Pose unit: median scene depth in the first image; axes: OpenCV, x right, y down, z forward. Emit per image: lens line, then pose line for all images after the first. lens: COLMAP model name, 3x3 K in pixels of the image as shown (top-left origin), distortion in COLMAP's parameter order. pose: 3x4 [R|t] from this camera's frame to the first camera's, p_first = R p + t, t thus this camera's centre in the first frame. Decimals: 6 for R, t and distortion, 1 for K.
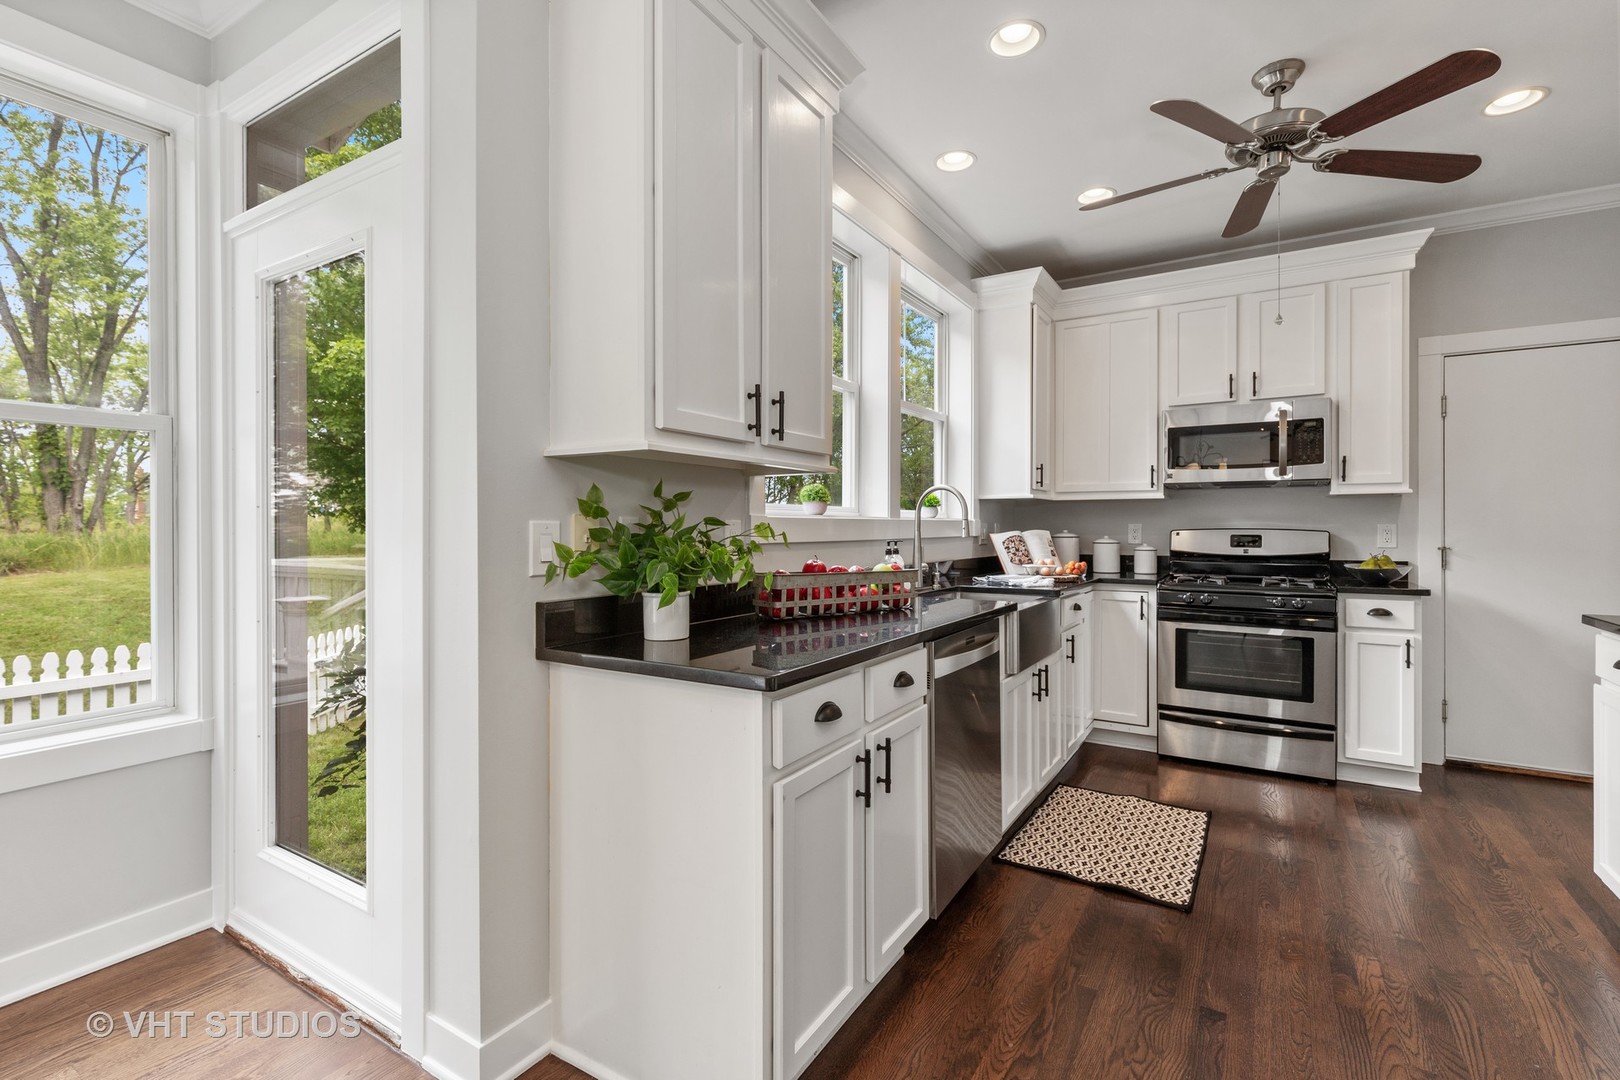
lens RADIAL K [[734.2, 0, 808.3], [0, 734.2, 533.4], [0, 0, 1]] dist [0.000526, 0.000180]
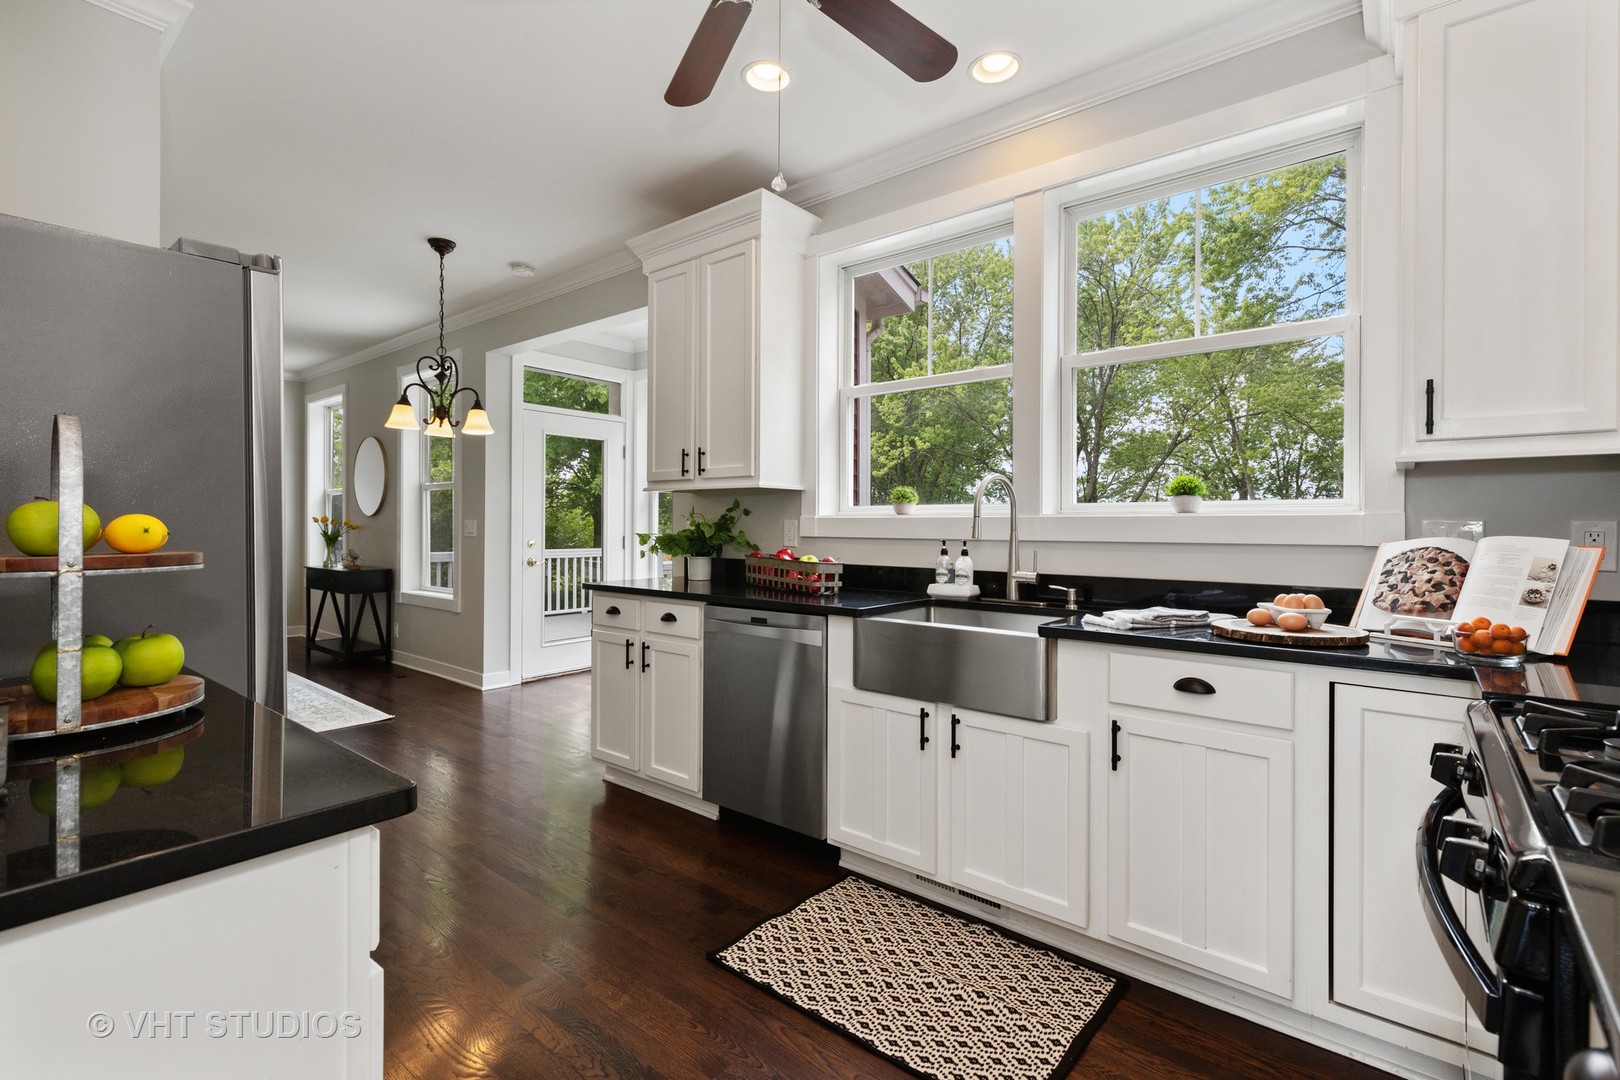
lens RADIAL K [[734.2, 0, 805.5], [0, 734.2, 529.9], [0, 0, 1]] dist [0.000526, 0.000180]
pose [[-0.149159, 0.000594, -0.988813, 1.116093], [-0.011836, 0.999927, 0.002387, -0.003753], [0.988742, 0.012060, -0.149141, 1.004192]]
